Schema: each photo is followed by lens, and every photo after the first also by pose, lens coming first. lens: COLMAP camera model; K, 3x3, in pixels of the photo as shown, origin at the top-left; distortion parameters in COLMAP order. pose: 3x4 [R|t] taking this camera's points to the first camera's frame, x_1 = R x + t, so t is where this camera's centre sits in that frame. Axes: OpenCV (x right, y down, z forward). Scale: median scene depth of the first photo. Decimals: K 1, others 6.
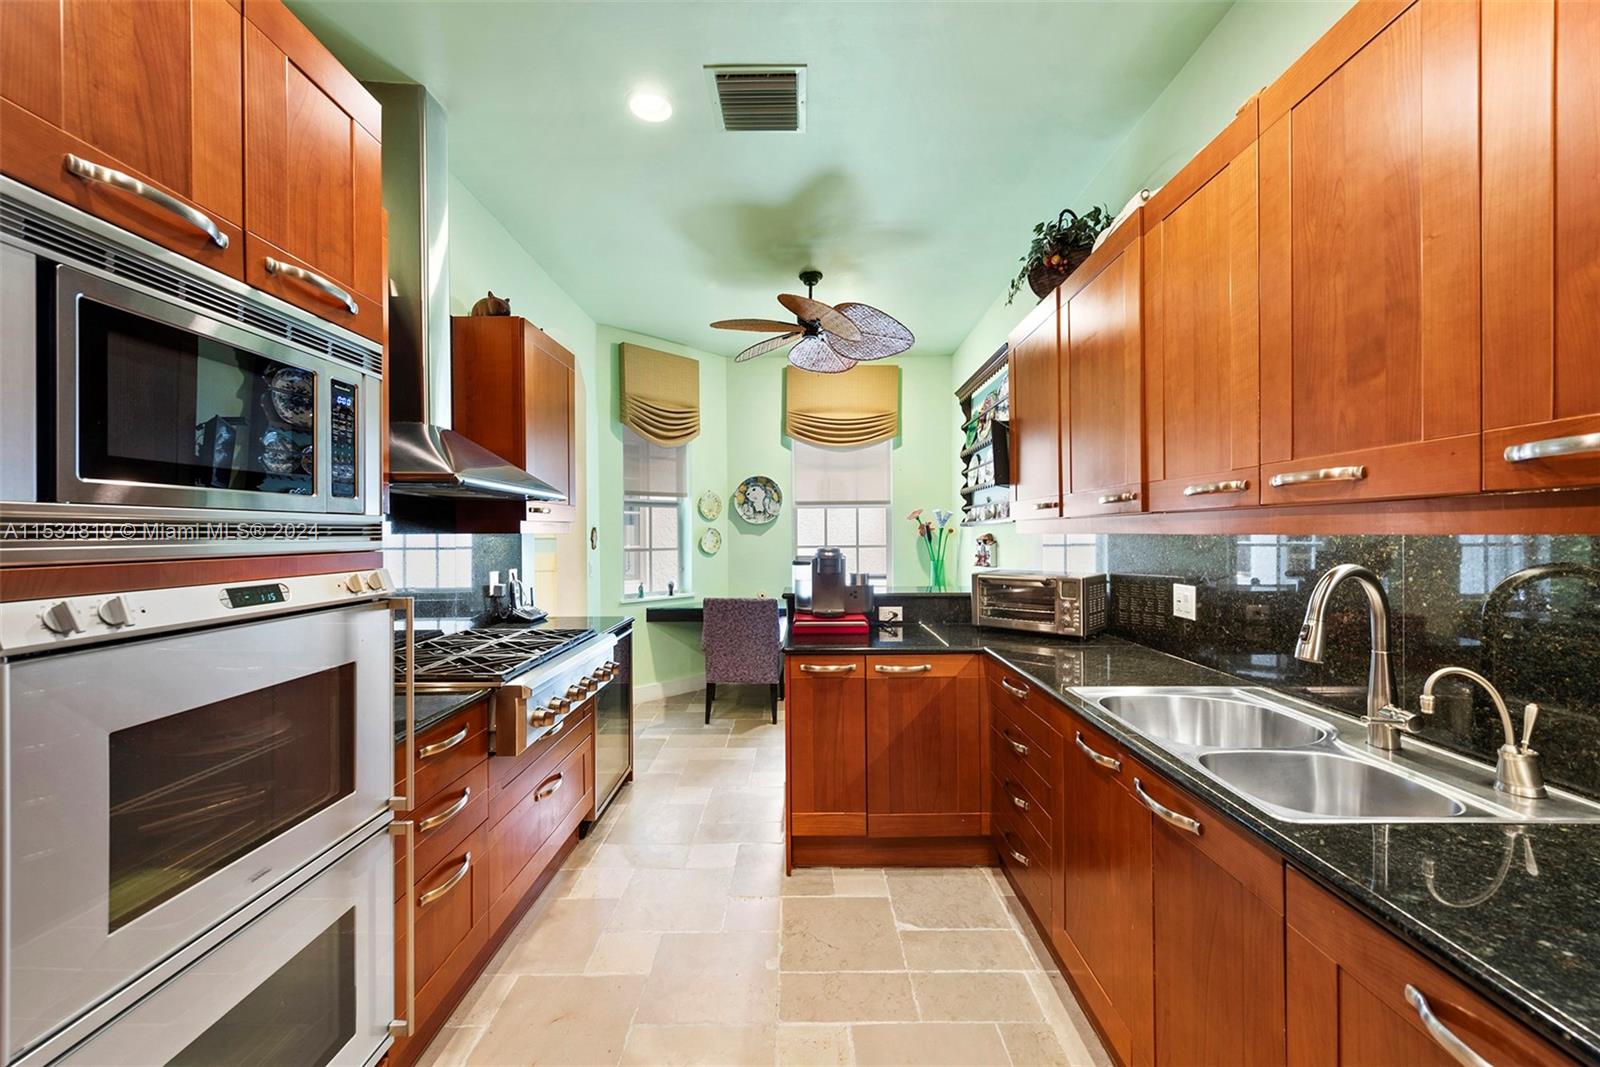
lens RADIAL K [[630.5, 0, 807.6], [0, 630.5, 535.4], [0, 0, 1]] dist [0.014182, -0.004360]
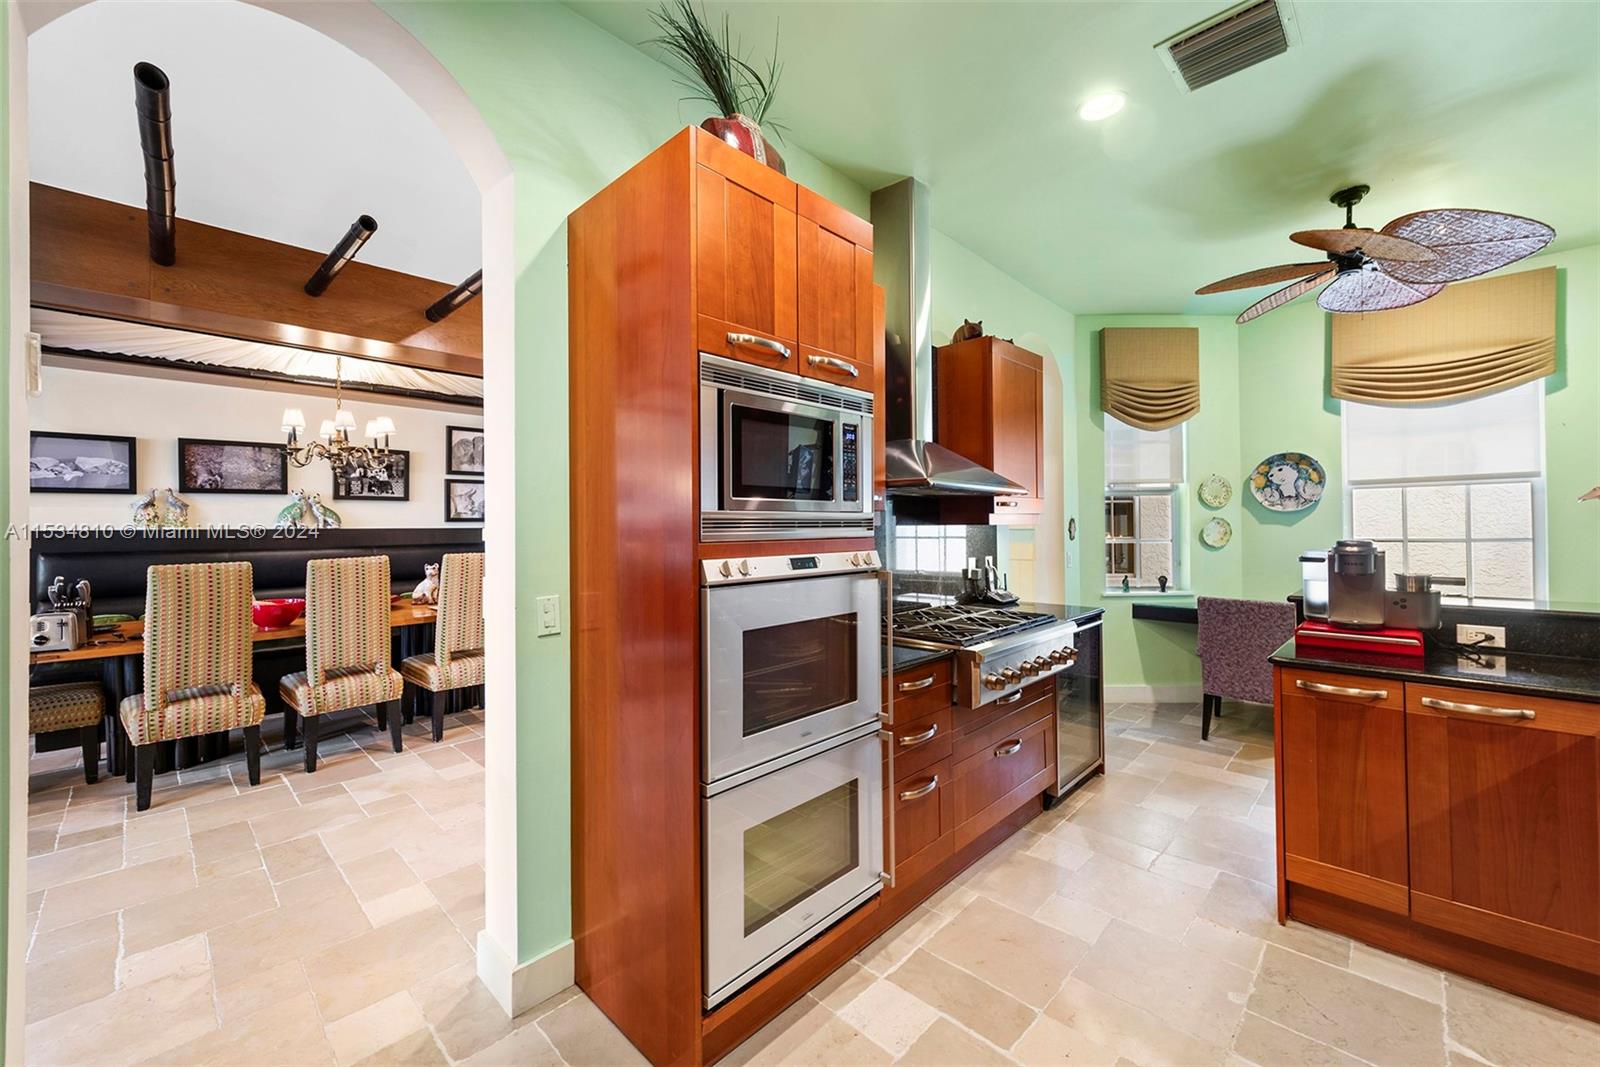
lens RADIAL K [[630.5, 0, 796.8], [0, 630.5, 527.3], [0, 0, 1]] dist [0.014182, -0.004360]
pose [[0.720544, -0.001446, -0.693407, 0.095650], [0.002367, 0.999997, 0.000374, 0.000013], [0.693405, -0.001911, 0.720546, -0.071565]]
